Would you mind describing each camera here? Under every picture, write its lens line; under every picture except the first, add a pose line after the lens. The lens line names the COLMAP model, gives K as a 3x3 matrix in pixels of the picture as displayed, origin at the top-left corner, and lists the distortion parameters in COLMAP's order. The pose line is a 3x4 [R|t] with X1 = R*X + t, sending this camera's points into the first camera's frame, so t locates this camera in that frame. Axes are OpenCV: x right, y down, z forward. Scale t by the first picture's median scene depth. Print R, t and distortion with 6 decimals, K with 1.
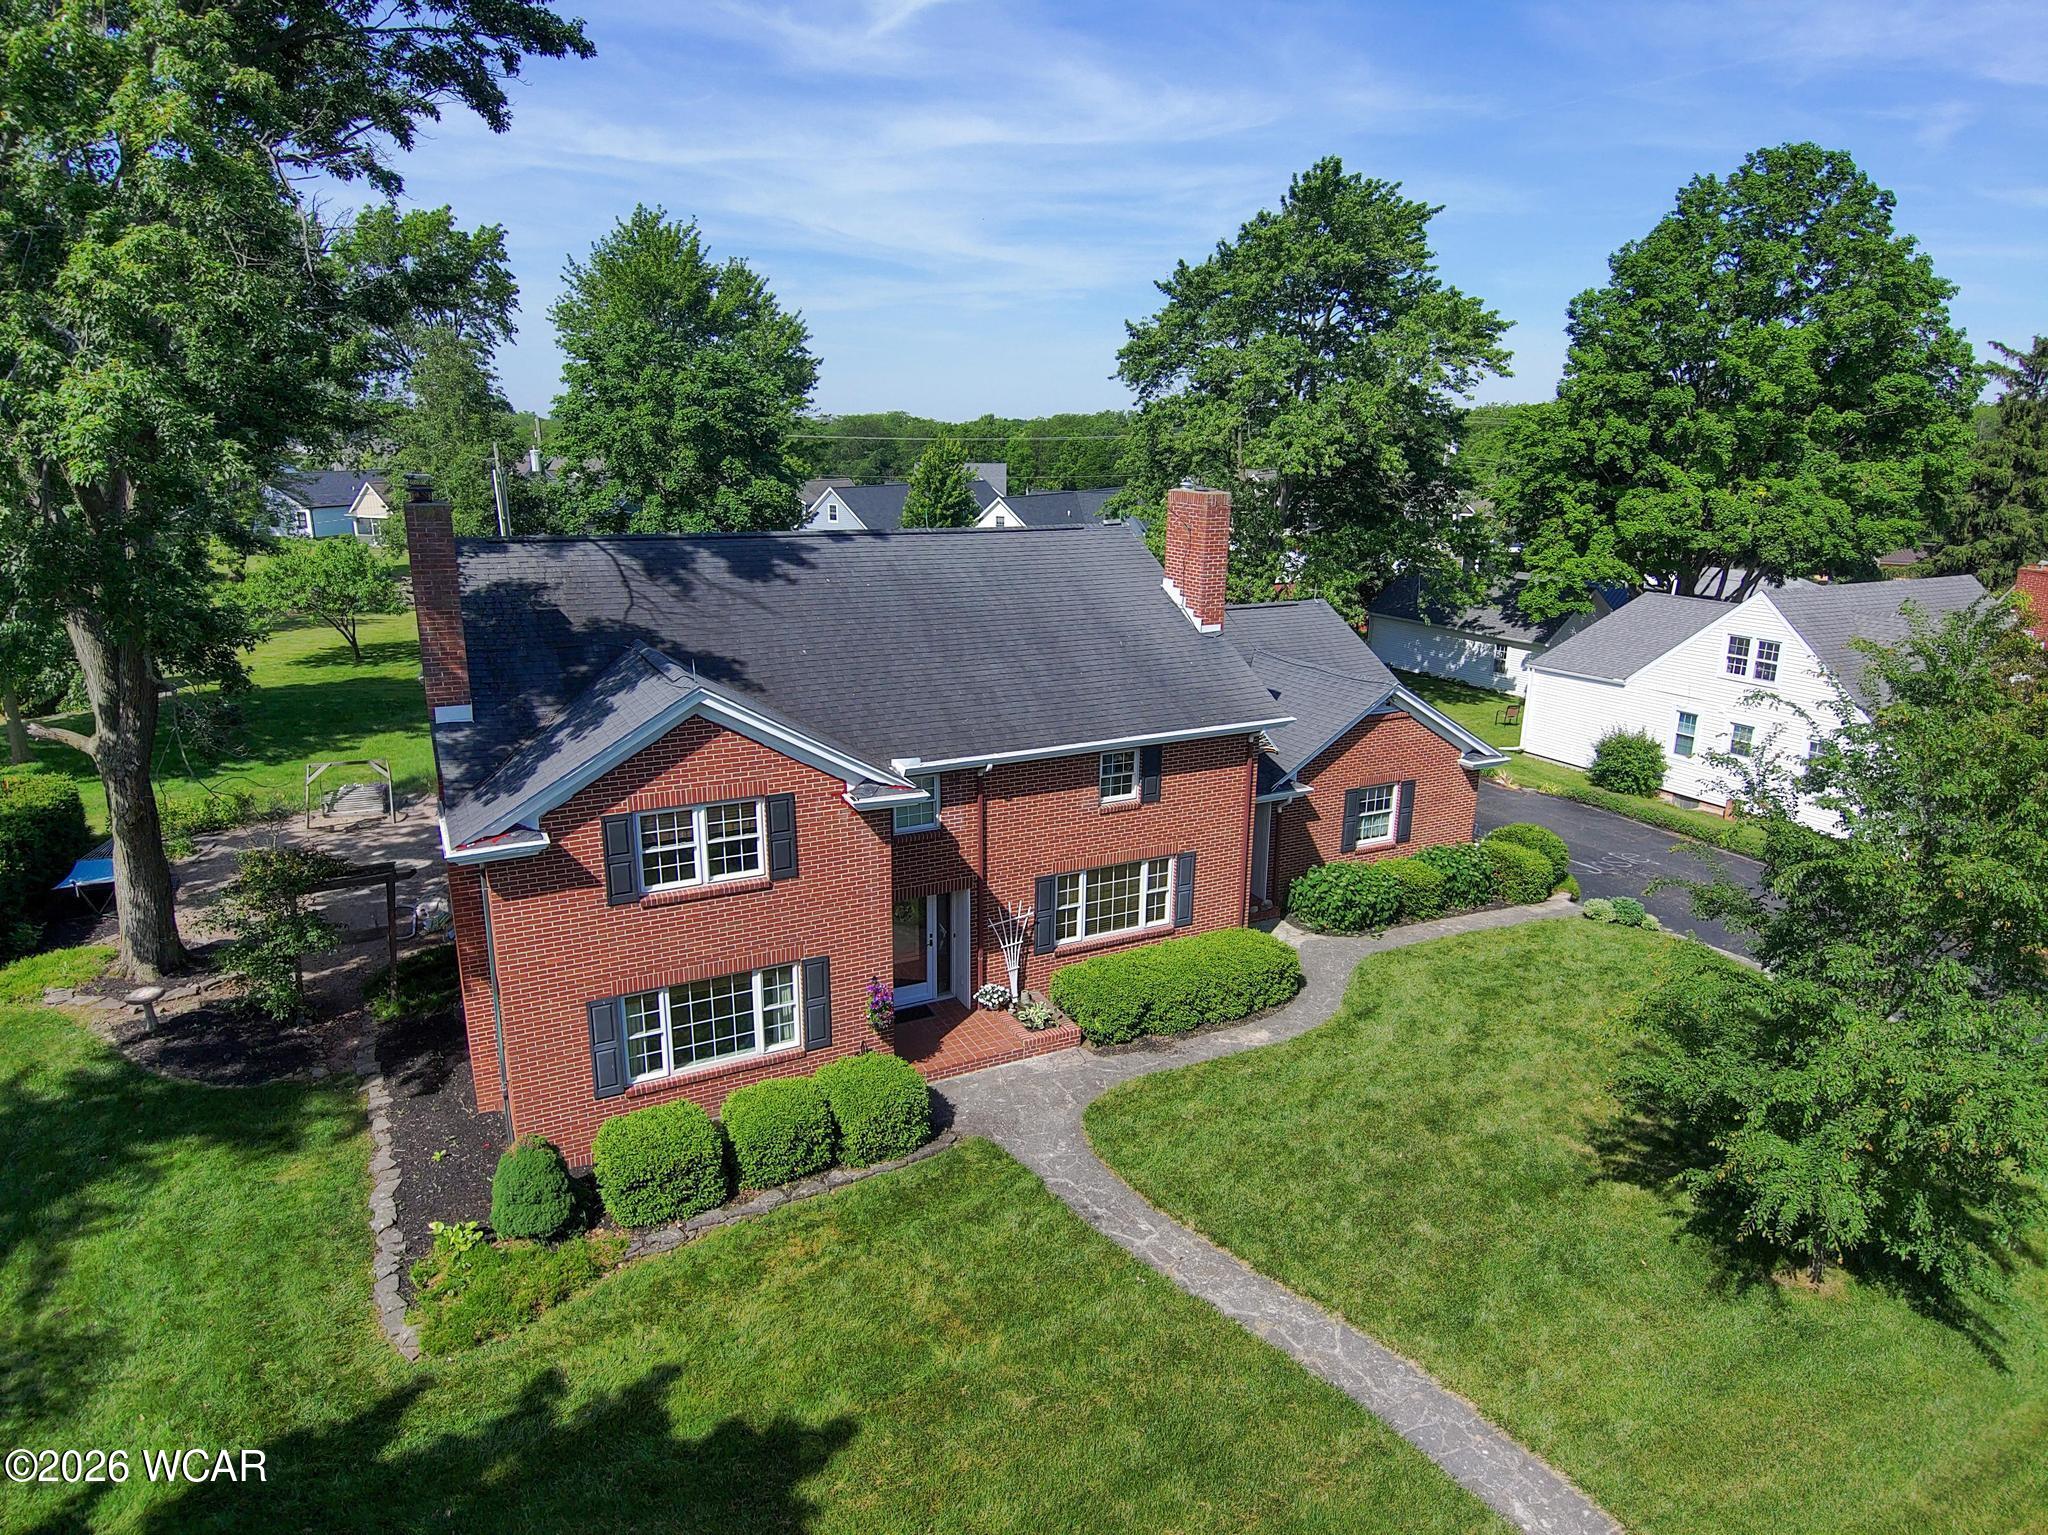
lens RADIAL K [[1222.4, 0, 1032.8], [0, 1222.4, 747.7], [0, 0, 1]] dist [0.043629, -0.066116]
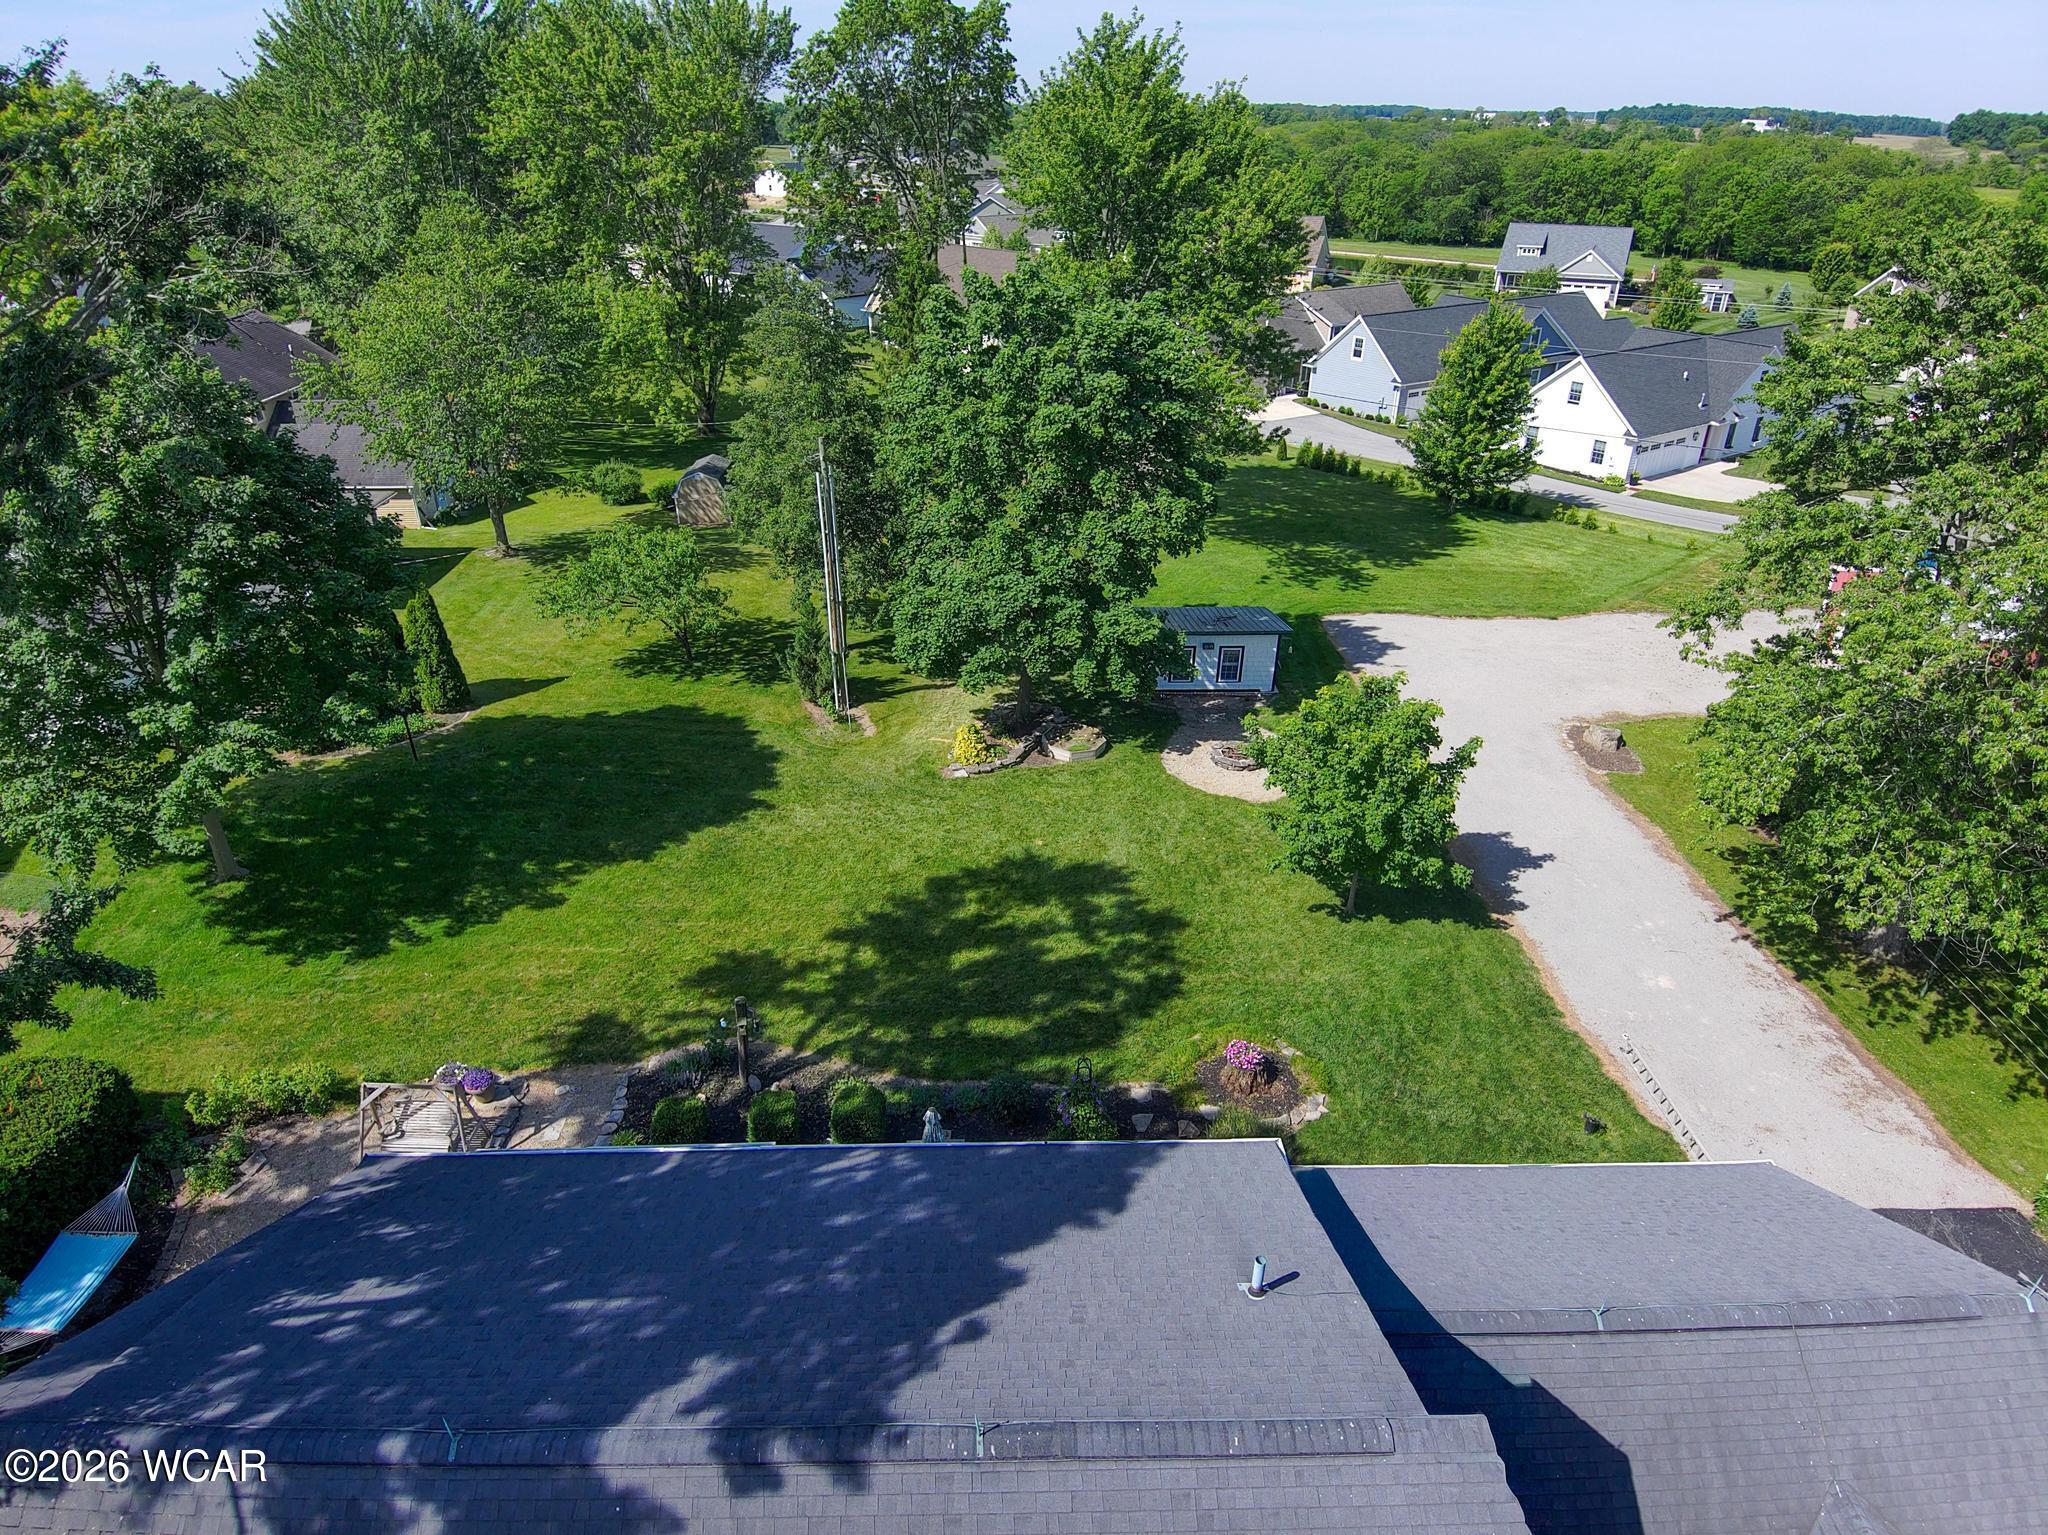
lens RADIAL K [[1222.4, 0, 1030.8], [0, 1222.4, 759.2], [0, 0, 1]] dist [0.043629, -0.066116]
pose [[0.899261, 0.200072, -0.388973, 0.060143], [-0.106759, 0.962759, 0.248391, -0.601780], [0.424183, -0.181842, 0.887131, 0.771495]]
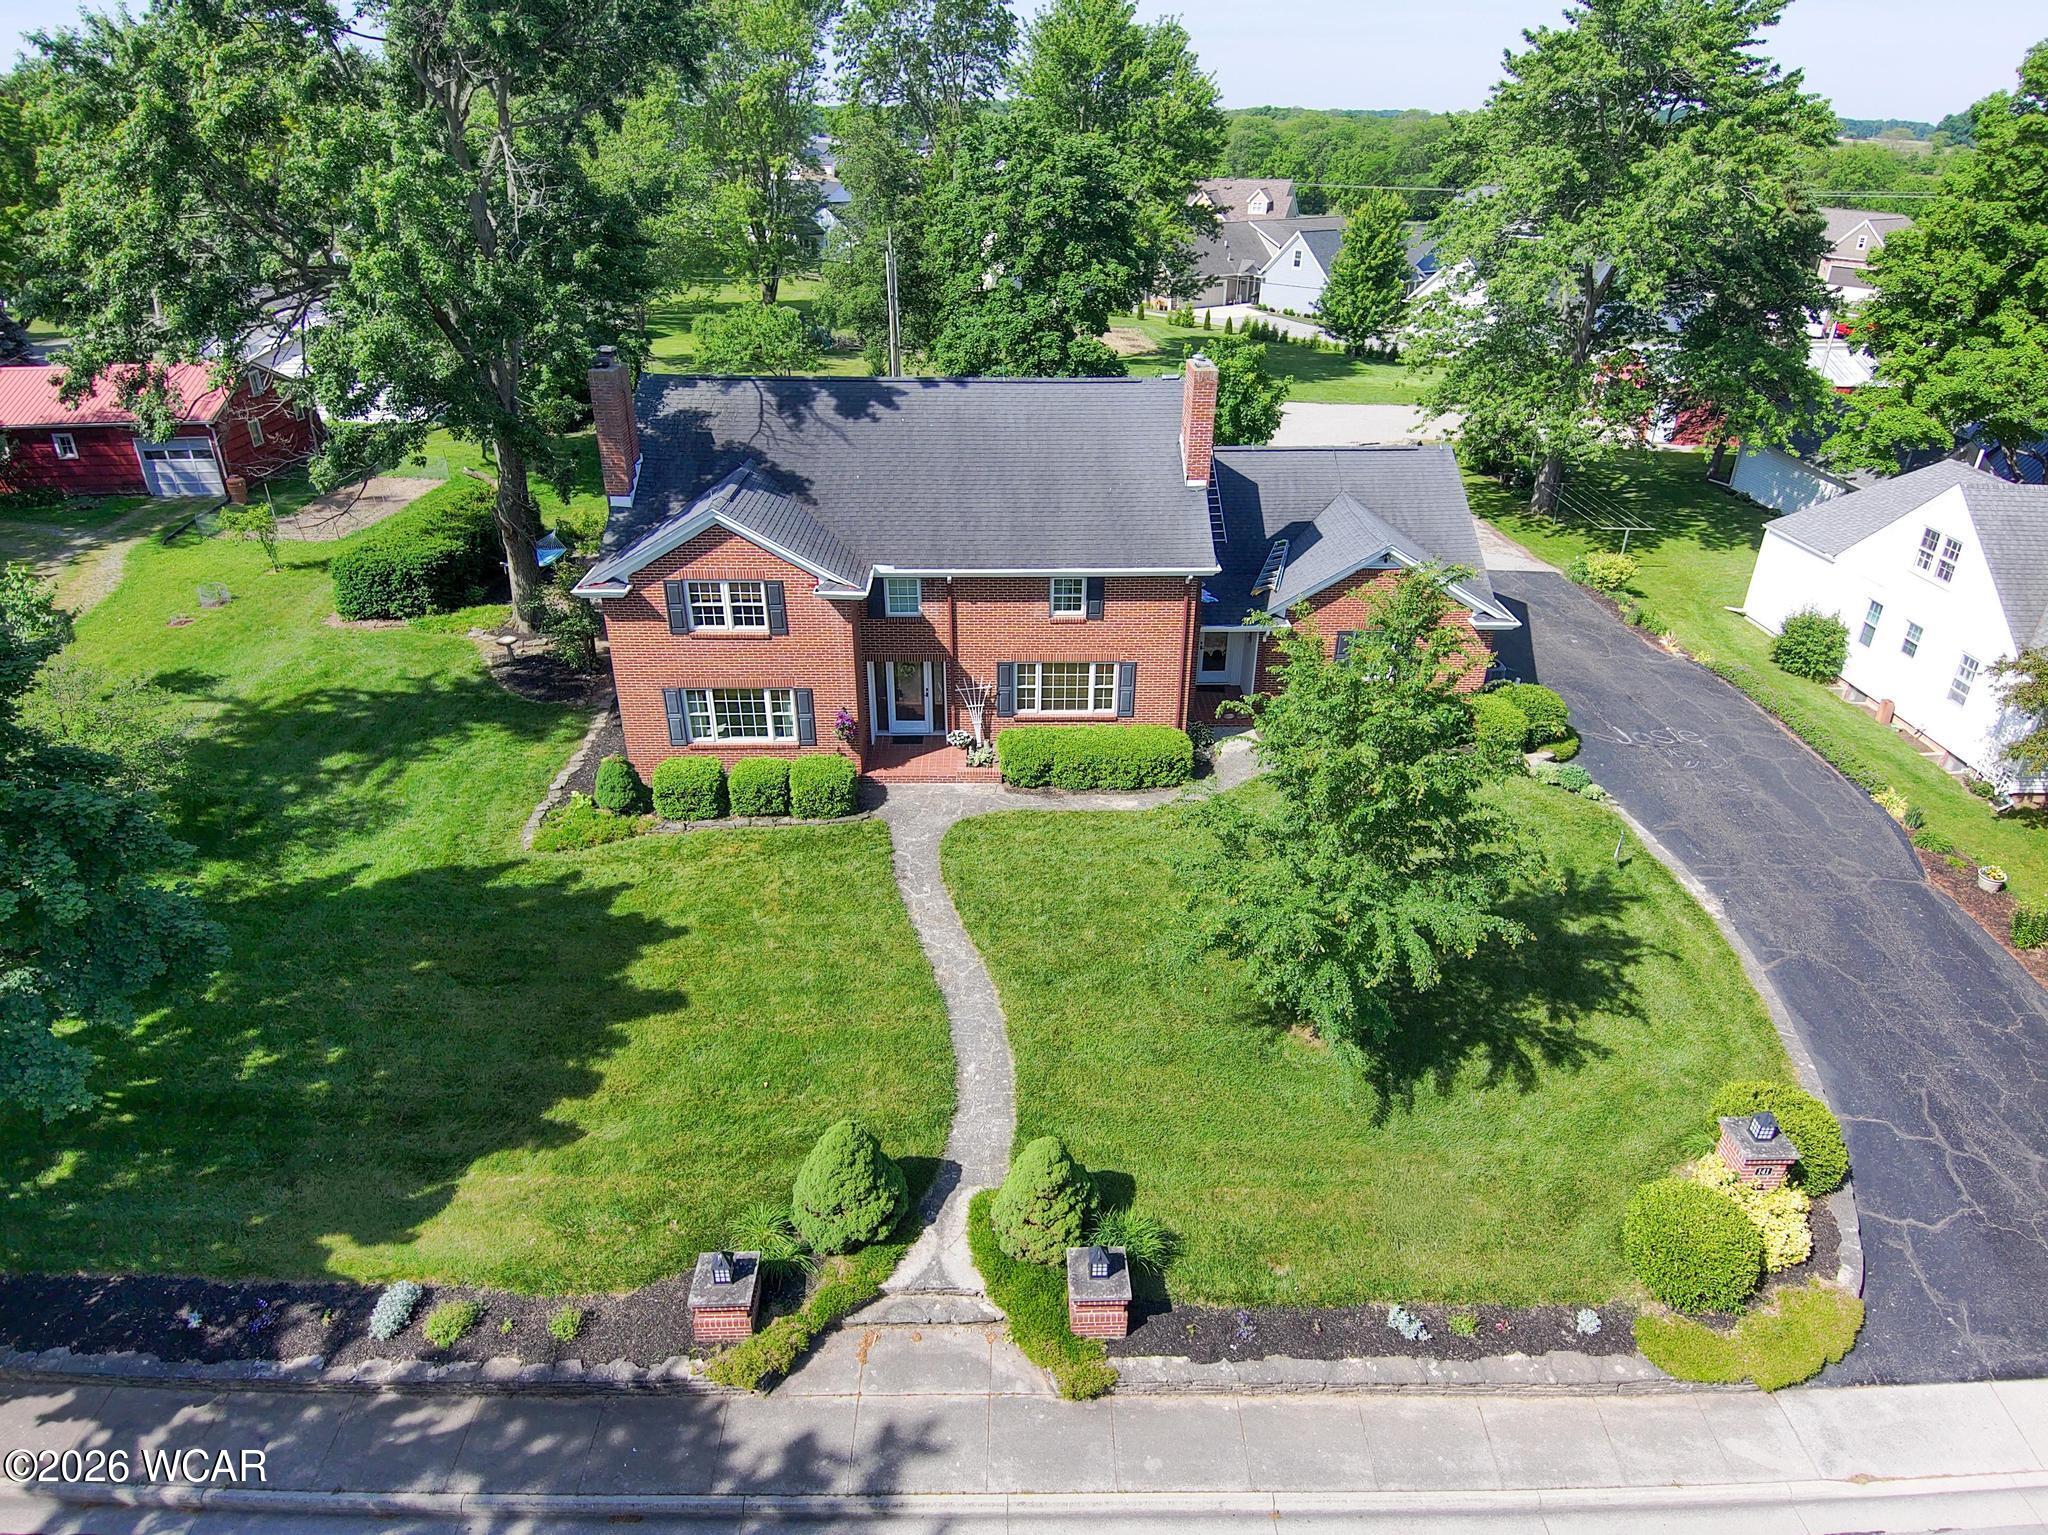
lens RADIAL K [[1222.4, 0, 1025.3], [0, 1222.4, 770.9], [0, 0, 1]] dist [0.043629, -0.066116]
pose [[0.897083, 0.202676, -0.392639, 0.604601], [-0.106988, 0.961789, 0.252024, -0.127583], [0.428715, -0.184078, 0.884488, -0.233024]]
